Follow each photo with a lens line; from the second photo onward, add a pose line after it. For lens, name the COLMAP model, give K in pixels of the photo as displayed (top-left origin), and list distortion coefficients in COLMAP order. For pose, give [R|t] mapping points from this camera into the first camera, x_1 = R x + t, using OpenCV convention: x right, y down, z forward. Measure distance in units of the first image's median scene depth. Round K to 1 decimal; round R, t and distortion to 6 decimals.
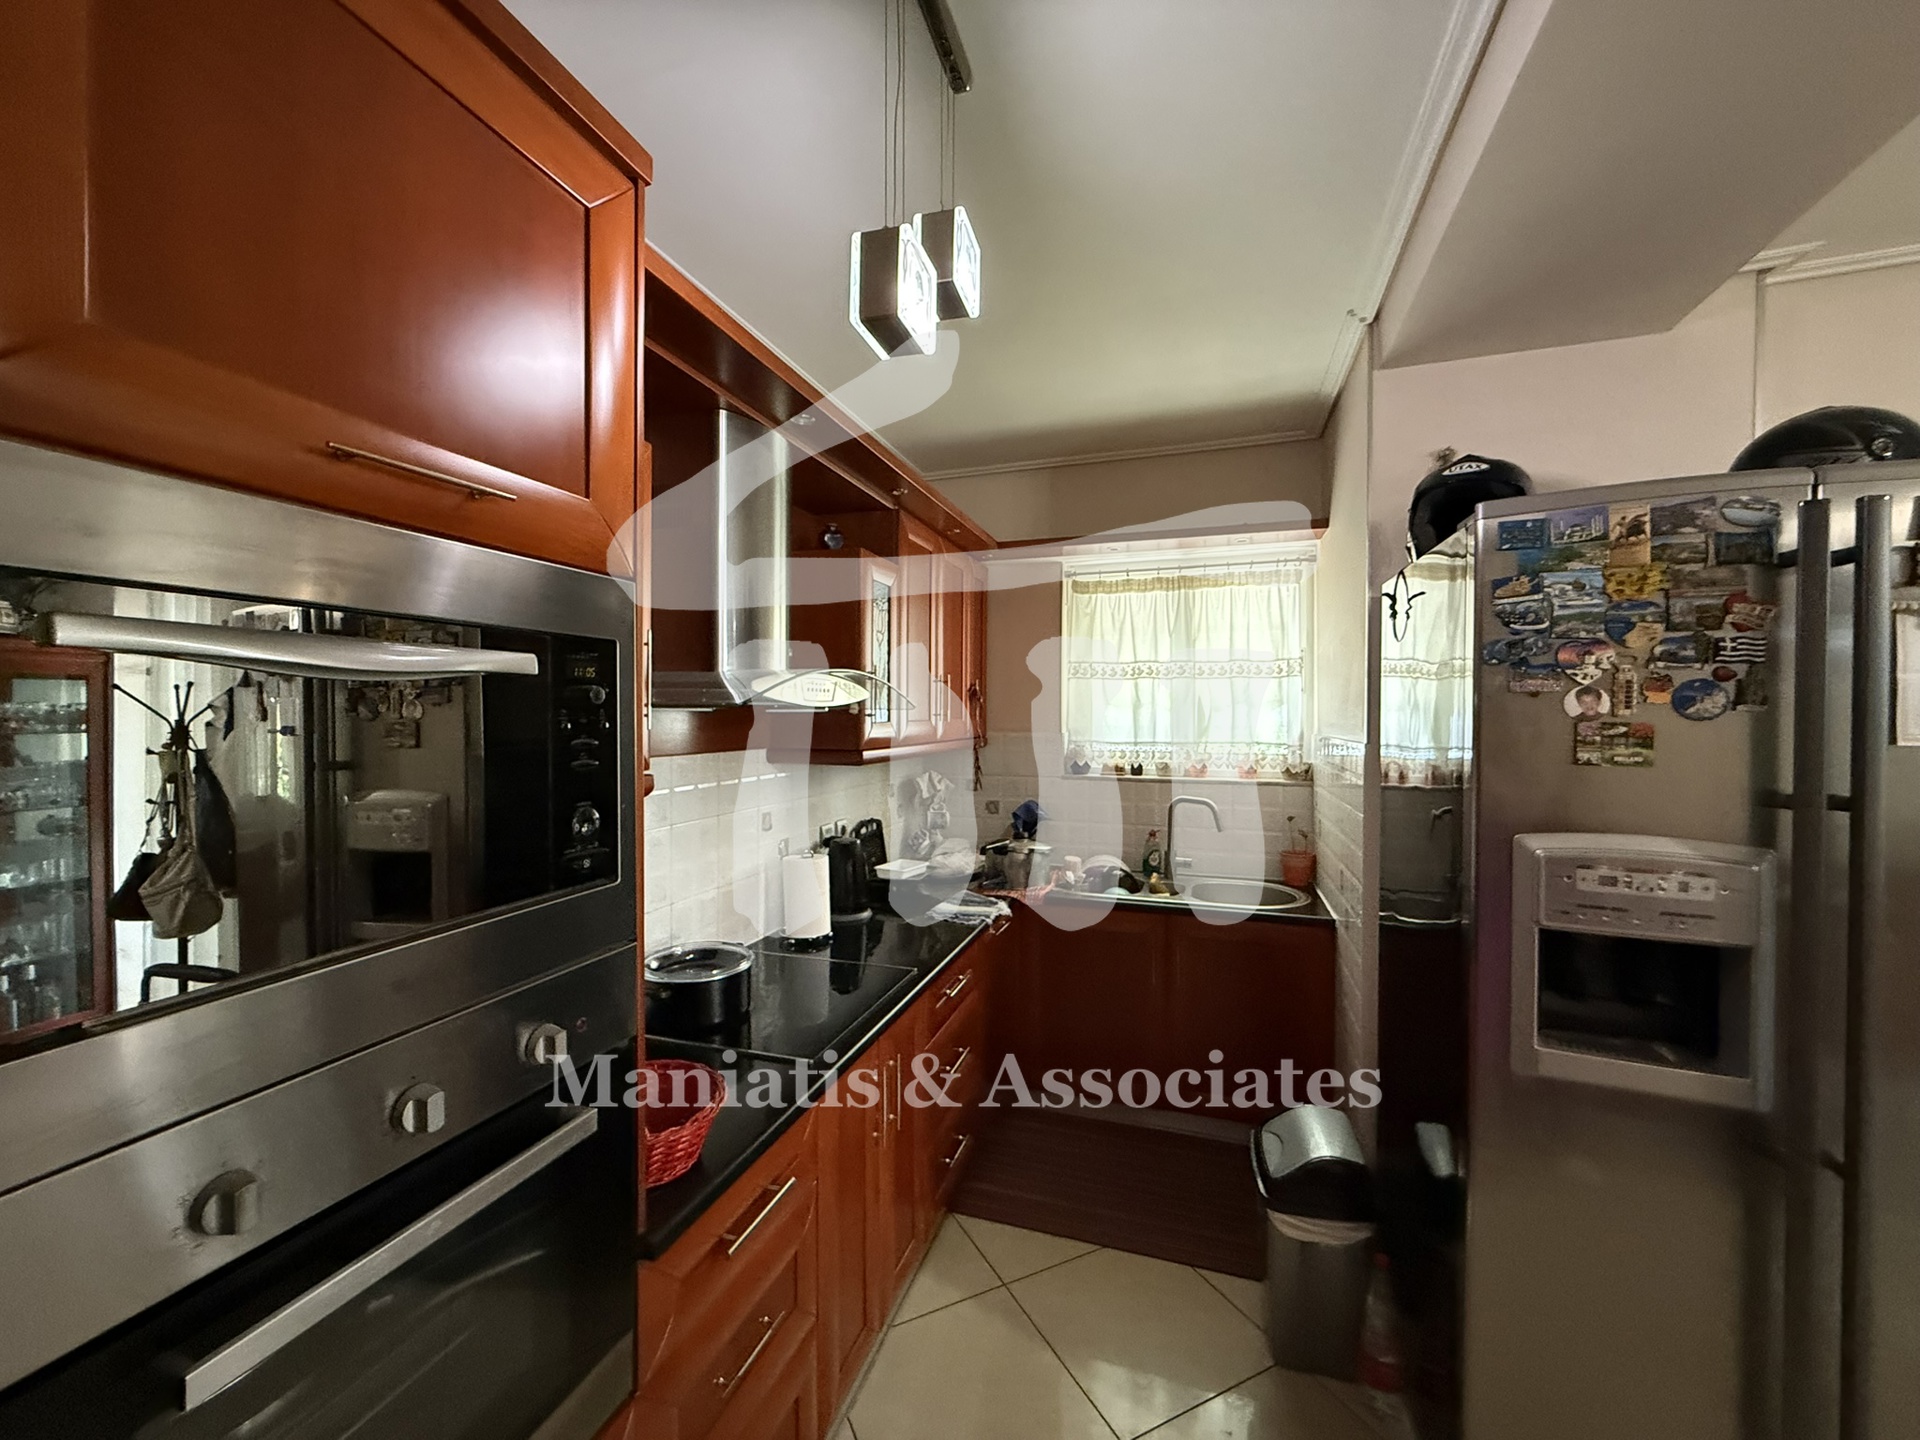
lens RADIAL K [[763.9, 0, 952.8], [0, 763.9, 718.1], [0, 0, 1]] dist [-0.000570, 0.000118]
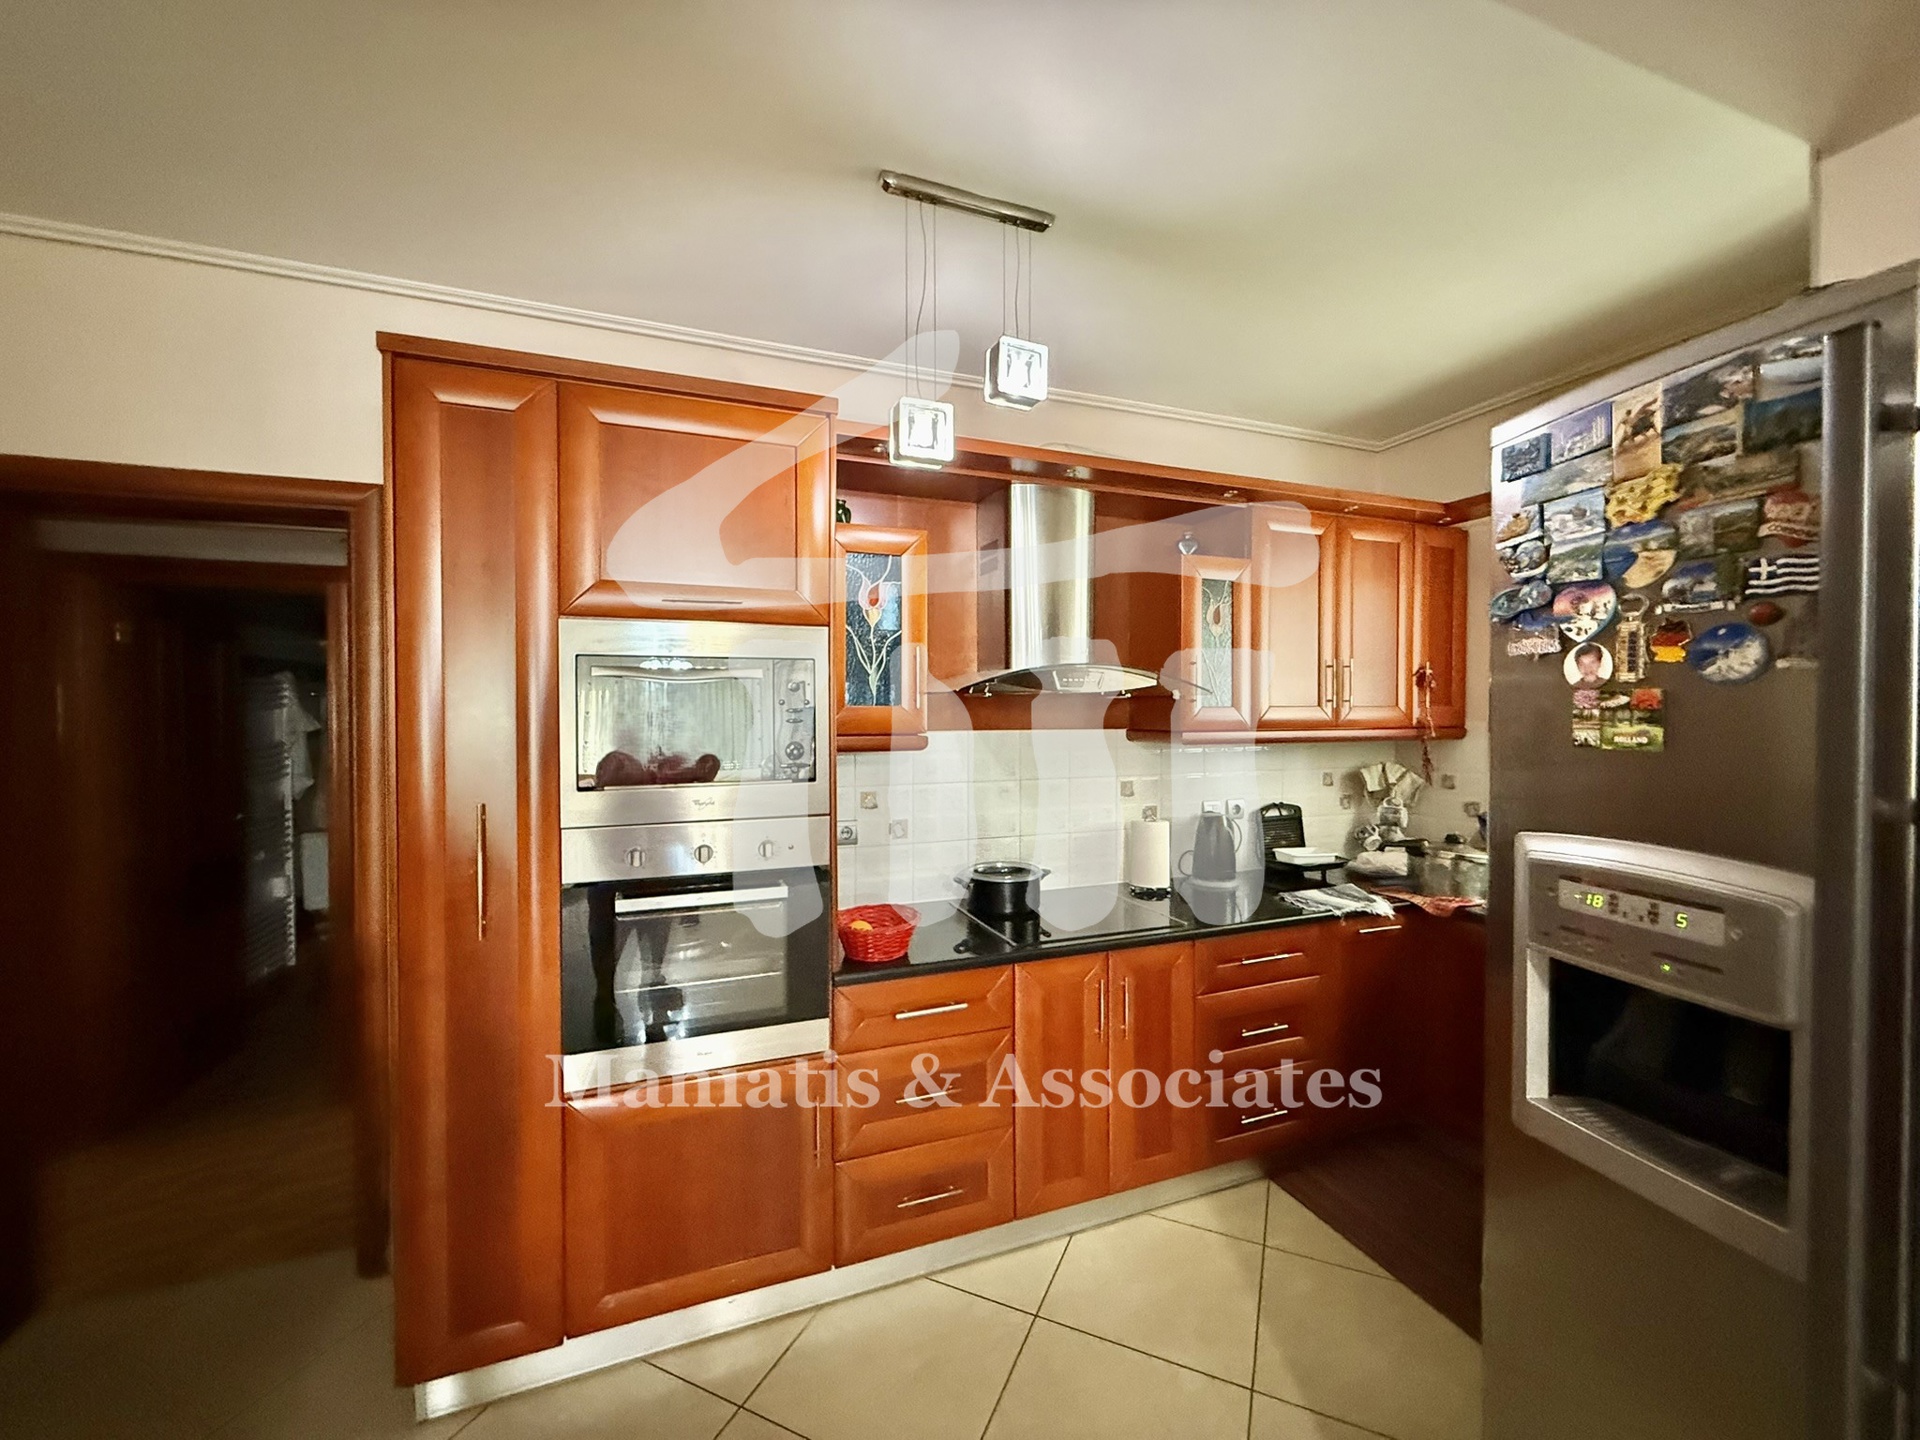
lens RADIAL K [[763.9, 0, 952.8], [0, 763.9, 718.1], [0, 0, 1]] dist [-0.000570, 0.000118]
pose [[0.622710, 0.008953, -0.782402, 1.049507], [-0.005131, 0.999960, 0.007359, 0.030729], [0.782436, -0.000568, 0.622731, 0.031018]]
